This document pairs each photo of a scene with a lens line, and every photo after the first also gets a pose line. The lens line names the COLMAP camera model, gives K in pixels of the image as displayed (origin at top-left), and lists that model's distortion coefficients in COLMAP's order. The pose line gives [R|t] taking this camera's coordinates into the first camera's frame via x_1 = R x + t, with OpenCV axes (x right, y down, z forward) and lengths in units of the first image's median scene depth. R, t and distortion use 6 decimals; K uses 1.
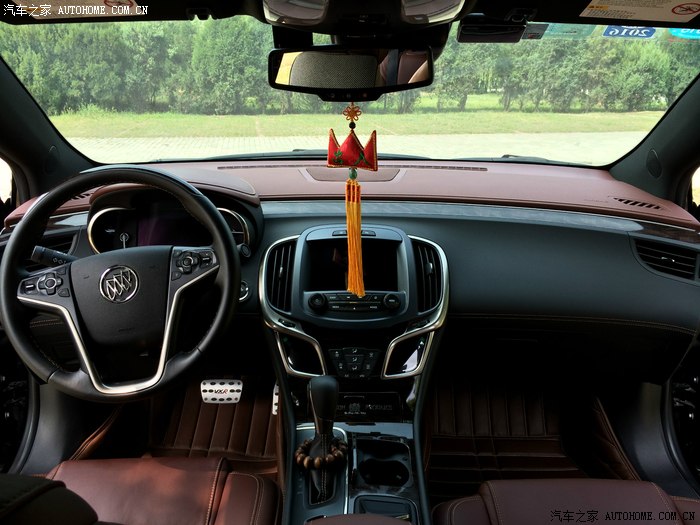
lens RADIAL K [[591.1, 0, 350.1], [0, 591.1, 263.7], [0, 0, 1]] dist [0.068740, -0.130280]
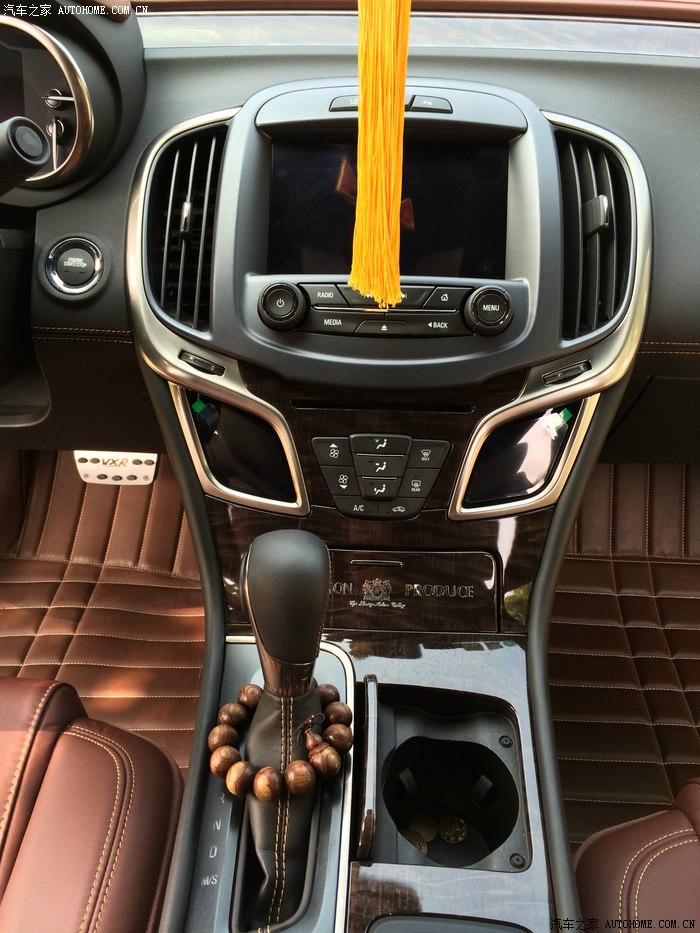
lens RADIAL K [[787.8, 0, 348.8], [0, 787.8, 452.8], [0, 0, 1]] dist [0.068740, -0.130280]
pose [[0.998862, 0.027924, -0.038657, 0.006368], [-0.014823, 0.952284, 0.304852, 0.001855], [0.045325, -0.303932, 0.951615, 0.514344]]
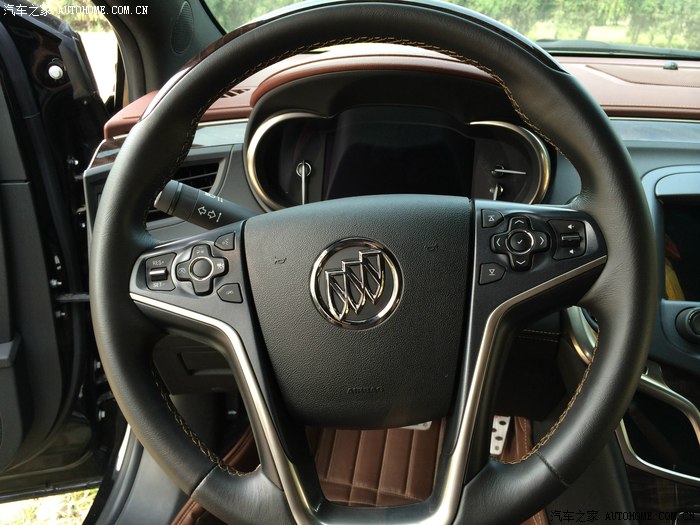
lens RADIAL K [[597.7, 0, 347.1], [0, 597.7, 262.6], [0, 0, 1]] dist [-0.005396, -0.011161]
pose [[0.988599, 0.076567, -0.129651, -0.281835], [-0.063026, 0.992420, 0.105503, -0.020880], [0.136747, -0.096129, 0.985931, 0.481527]]
